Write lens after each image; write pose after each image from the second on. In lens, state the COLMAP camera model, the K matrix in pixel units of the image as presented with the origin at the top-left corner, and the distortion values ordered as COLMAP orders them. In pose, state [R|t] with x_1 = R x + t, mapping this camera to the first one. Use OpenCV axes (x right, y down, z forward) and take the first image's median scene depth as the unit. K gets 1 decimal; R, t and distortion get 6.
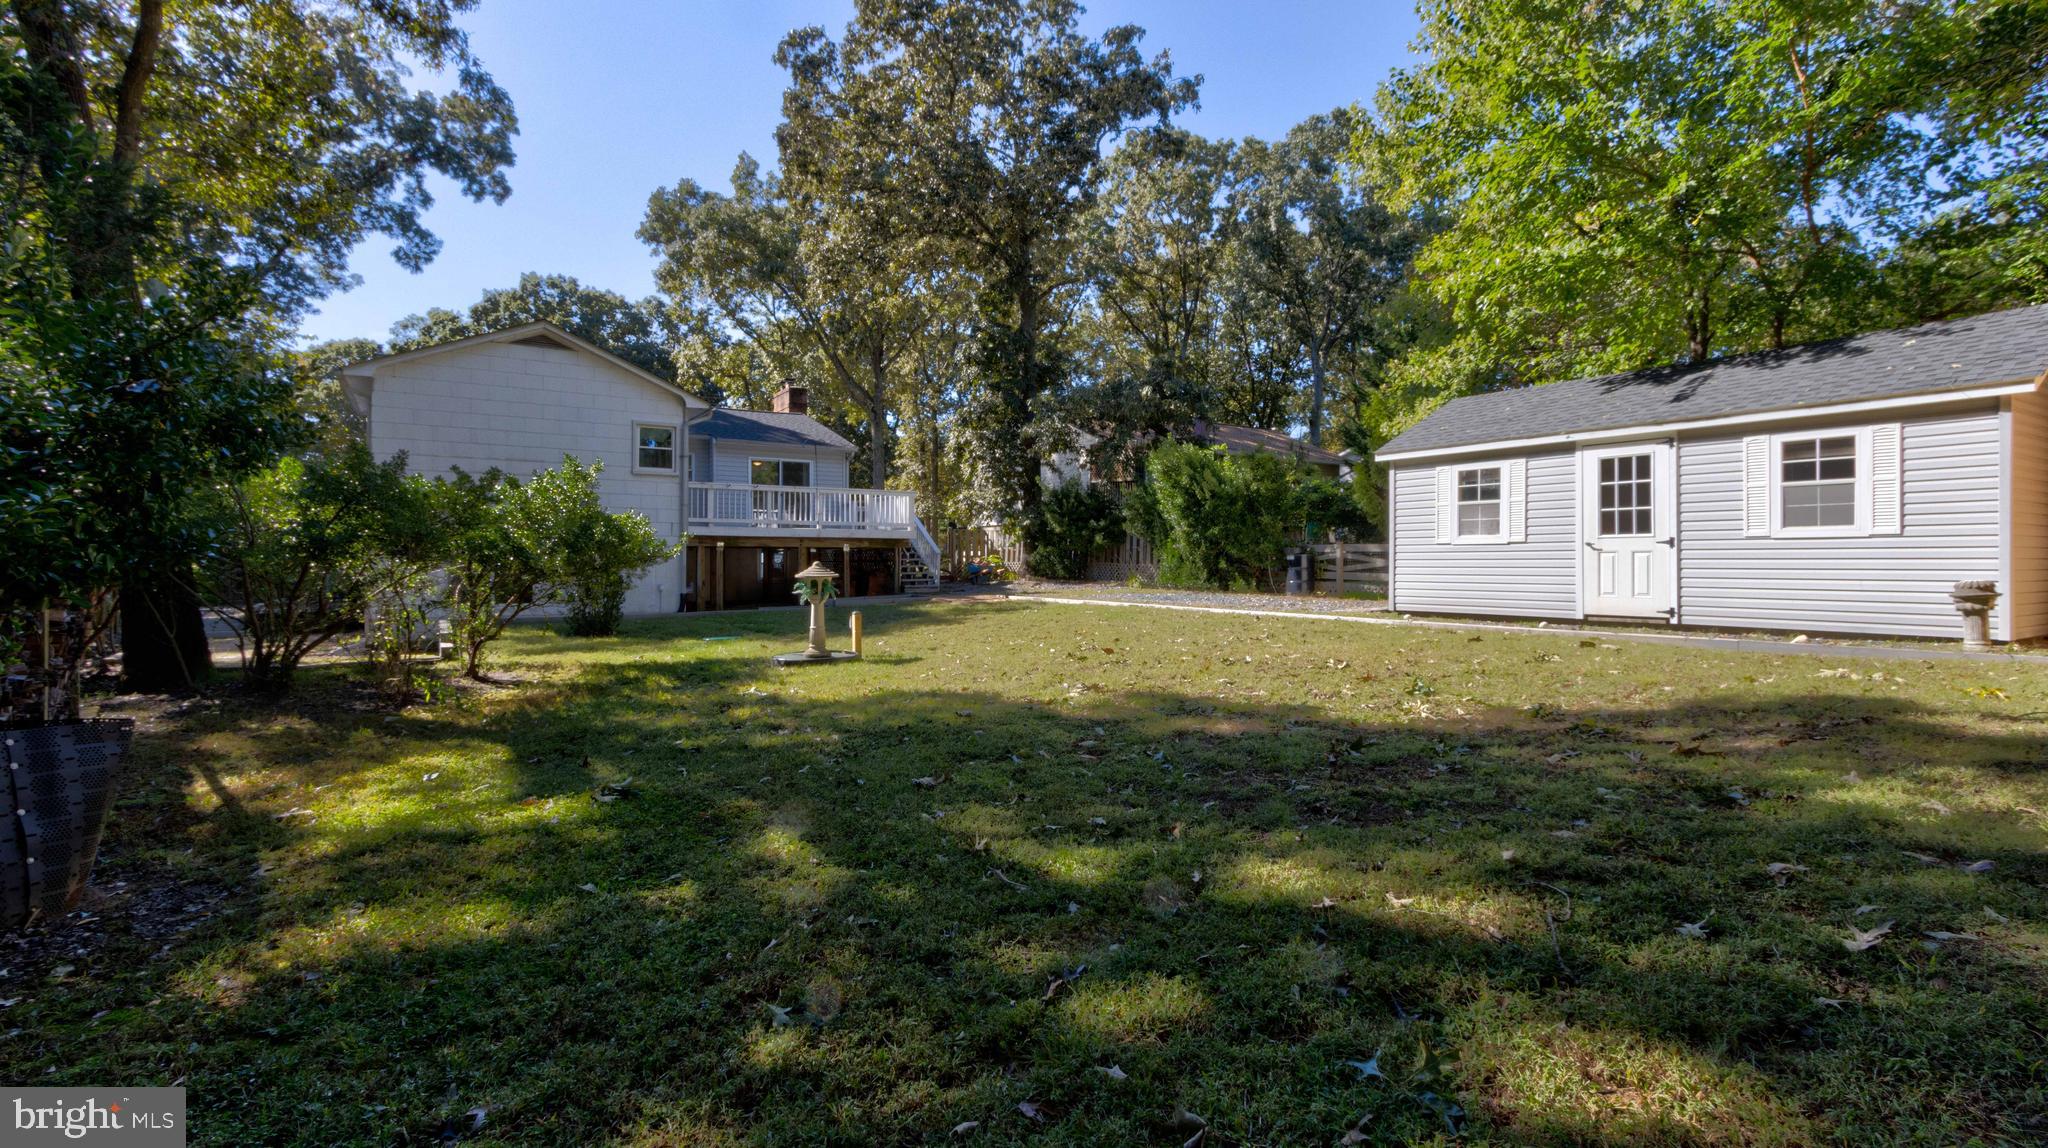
lens RADIAL K [[934.7, 0, 1023.6], [0, 934.7, 569.5], [0, 0, 1]] dist [0.004503, 0.000584]
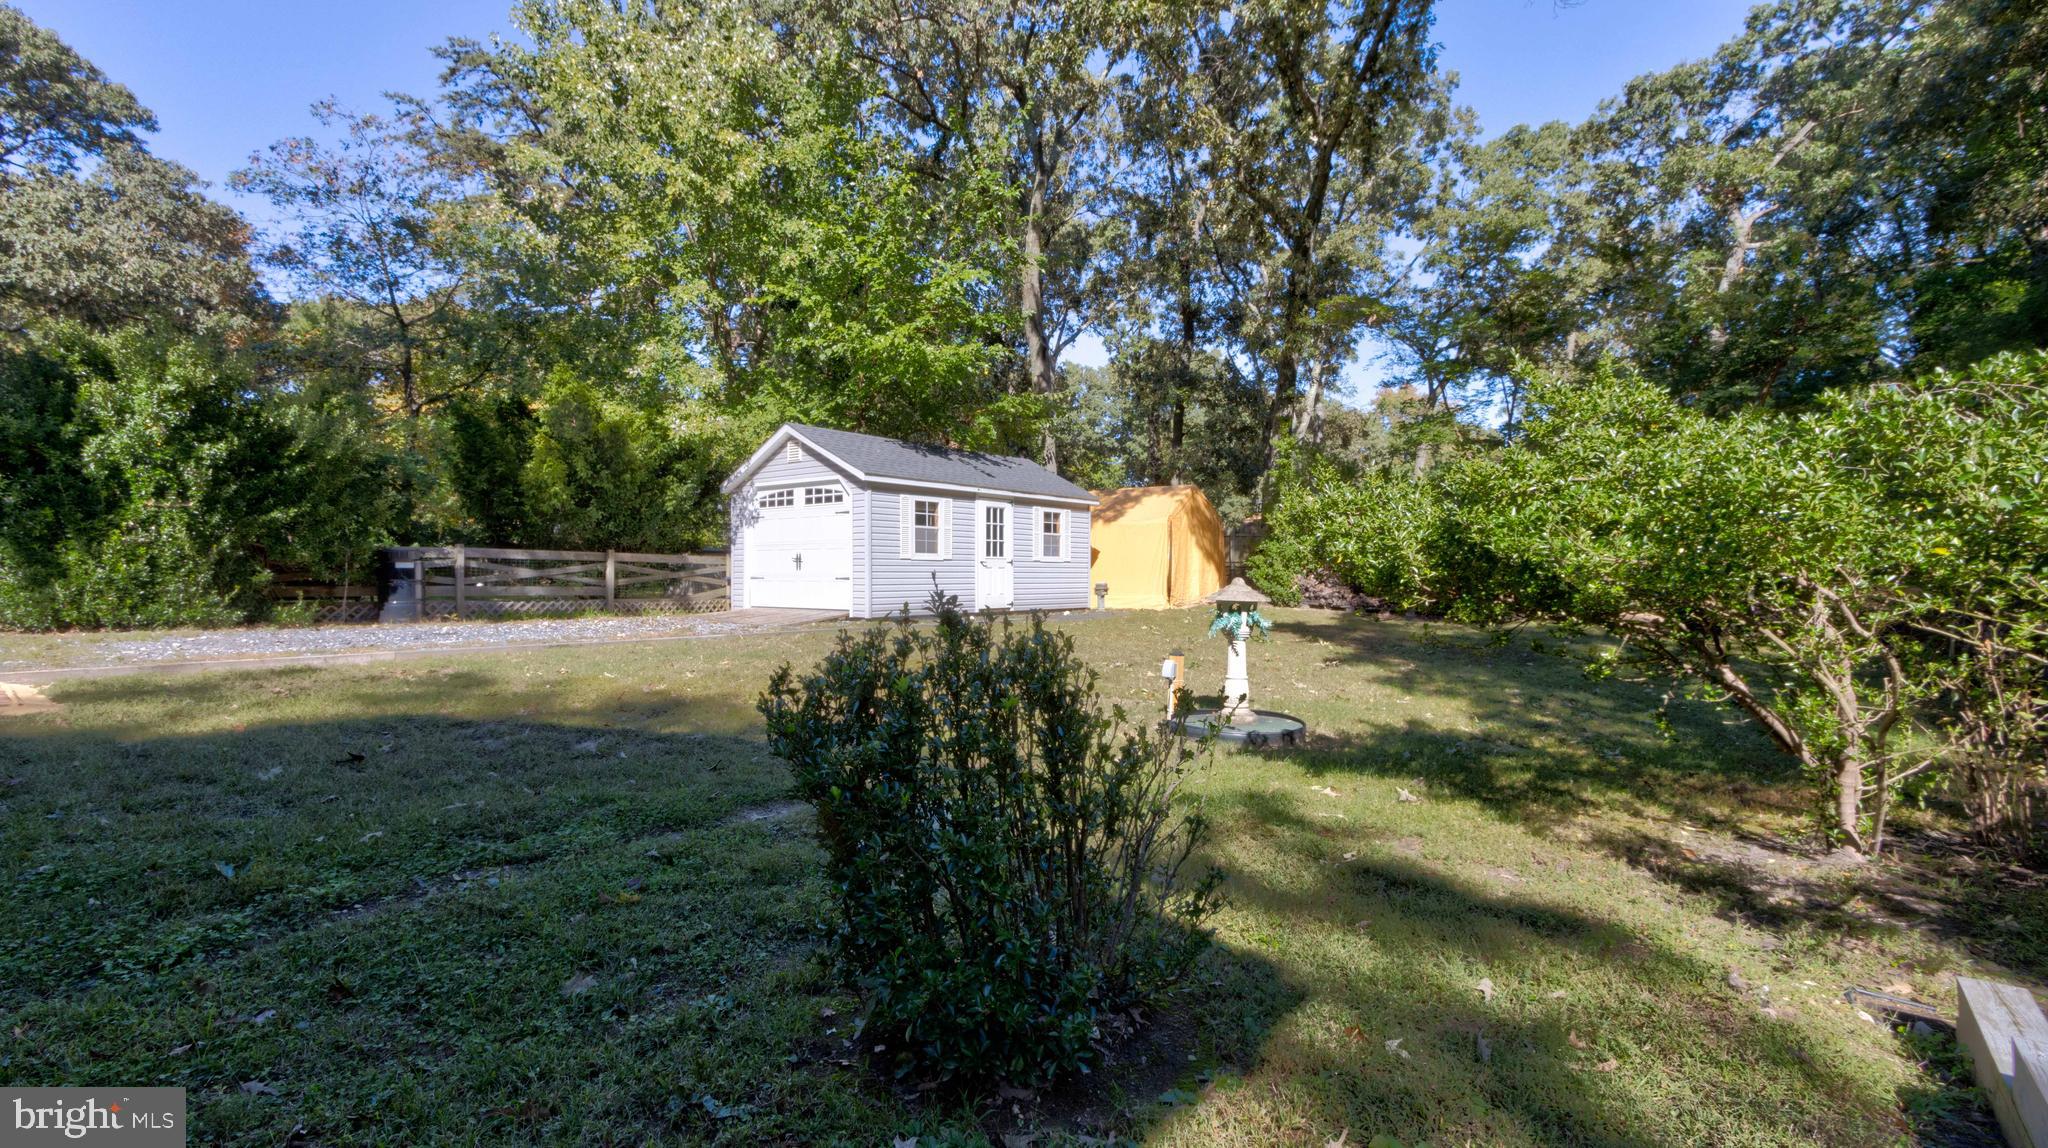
lens RADIAL K [[934.7, 0, 1020.0], [0, 934.7, 572.6], [0, 0, 1]] dist [0.004503, 0.000584]
pose [[-0.302125, -0.003486, 0.953262, -0.784648], [0.001627, 0.999990, 0.004173, -0.016032], [-0.953267, 0.002812, -0.302116, 1.301492]]
